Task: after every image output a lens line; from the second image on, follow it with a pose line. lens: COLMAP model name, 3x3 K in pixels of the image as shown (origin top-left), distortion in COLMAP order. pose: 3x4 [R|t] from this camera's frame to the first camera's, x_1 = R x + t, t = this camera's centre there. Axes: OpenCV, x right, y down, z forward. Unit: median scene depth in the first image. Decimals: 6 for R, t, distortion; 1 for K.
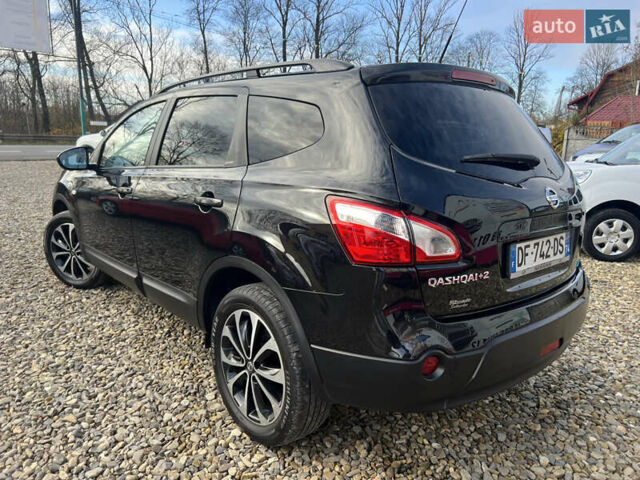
lens RADIAL K [[487.4, 0, 318.1], [0, 487.4, 226.7], [0, 0, 1]] dist [0.070690, -0.078889]
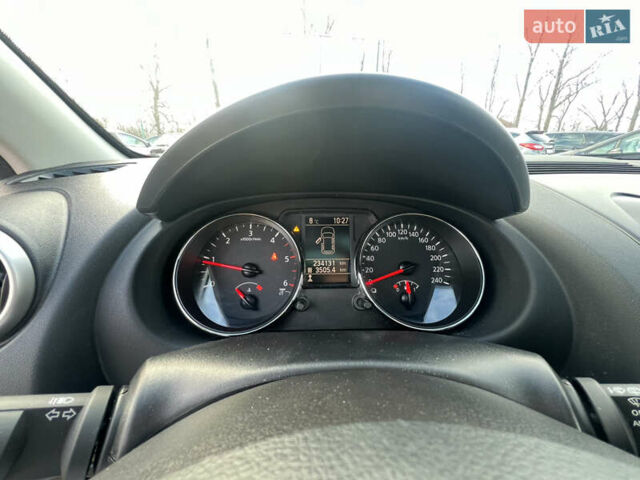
lens RADIAL K [[256.1, 0, 318.0], [0, 256.1, 238.4], [0, 0, 1]] dist [-0.003304, 0.000051]
pose [[0.783328, 0.195243, -0.590151, -0.388729], [-0.105274, 0.977346, 0.183606, -0.167679], [0.612629, -0.081696, 0.786137, 1.296996]]
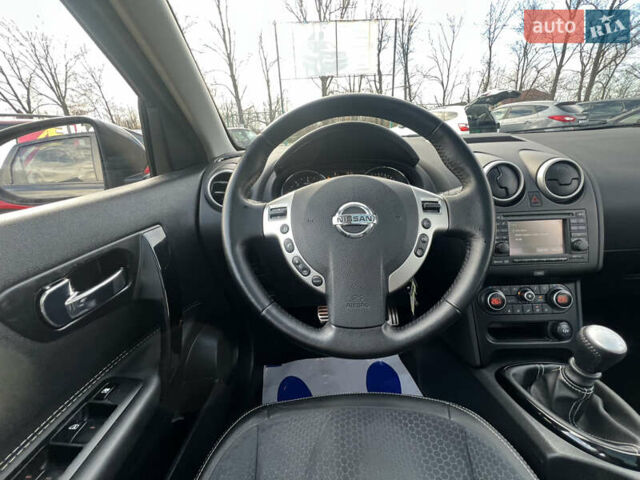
lens RADIAL K [[256.1, 0, 318.0], [0, 256.1, 238.4], [0, 0, 1]] dist [-0.003304, 0.000051]
pose [[0.736026, 0.197012, -0.647651, -0.302898], [-0.054890, 0.970933, 0.232973, -0.150938], [0.674725, -0.135925, 0.725446, 1.190379]]
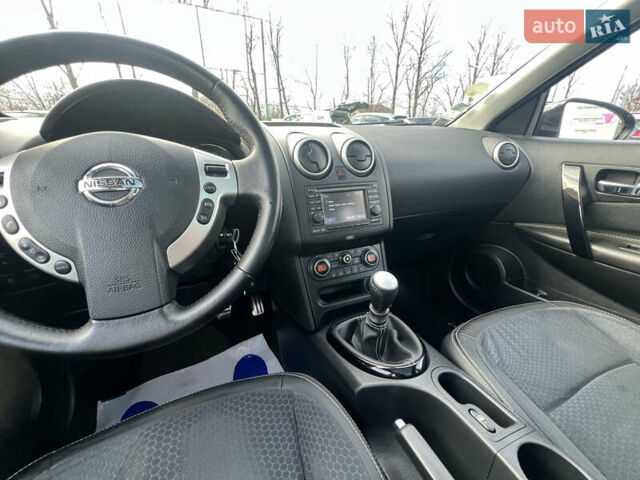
lens RADIAL K [[256.1, 0, 318.0], [0, 256.1, 238.4], [0, 0, 1]] dist [-0.003304, 0.000051]
pose [[0.950456, 0.107484, -0.291687, -0.264426], [-0.044759, 0.975862, 0.213750, -0.136258], [0.307621, -0.190105, 0.932325, 1.221398]]
